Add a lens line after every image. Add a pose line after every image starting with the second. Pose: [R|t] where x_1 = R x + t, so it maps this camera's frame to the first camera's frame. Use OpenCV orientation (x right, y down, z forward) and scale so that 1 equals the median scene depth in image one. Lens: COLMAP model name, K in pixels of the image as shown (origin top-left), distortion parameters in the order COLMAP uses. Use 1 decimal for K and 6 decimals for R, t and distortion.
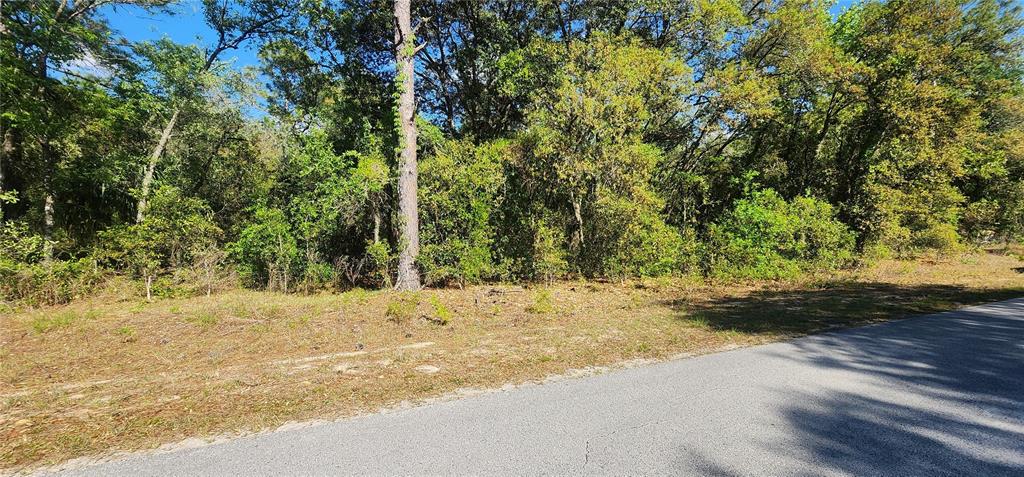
lens RADIAL K [[420.6, 0, 511.9], [0, 420.6, 236.8], [0, 0, 1]] dist [0.003855, 0.000394]
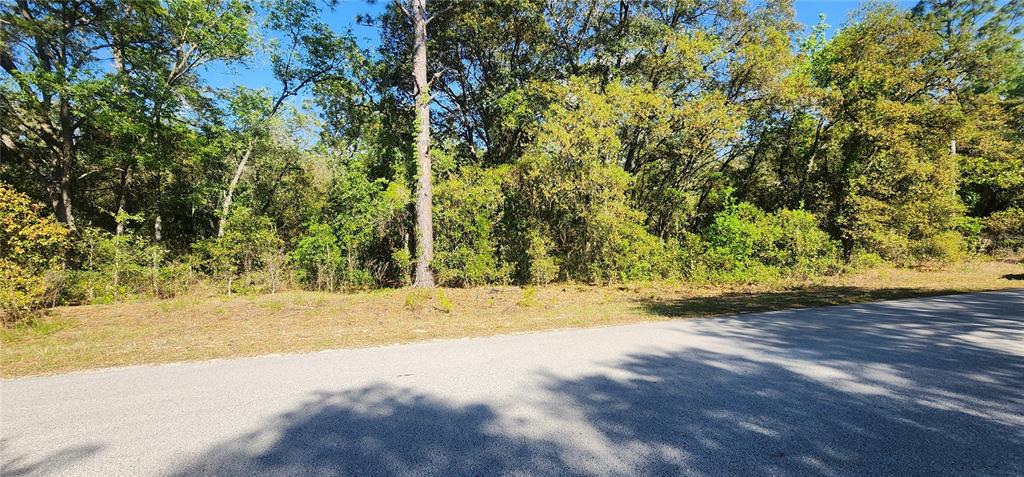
lens RADIAL K [[420.6, 0, 511.9], [0, 420.6, 238.3], [0, 0, 1]] dist [0.003855, 0.000394]
pose [[0.995166, -0.006501, -0.097993, 0.106670], [0.003483, 0.999515, -0.030945, 0.014219], [0.098147, 0.030455, 0.994706, -0.174354]]
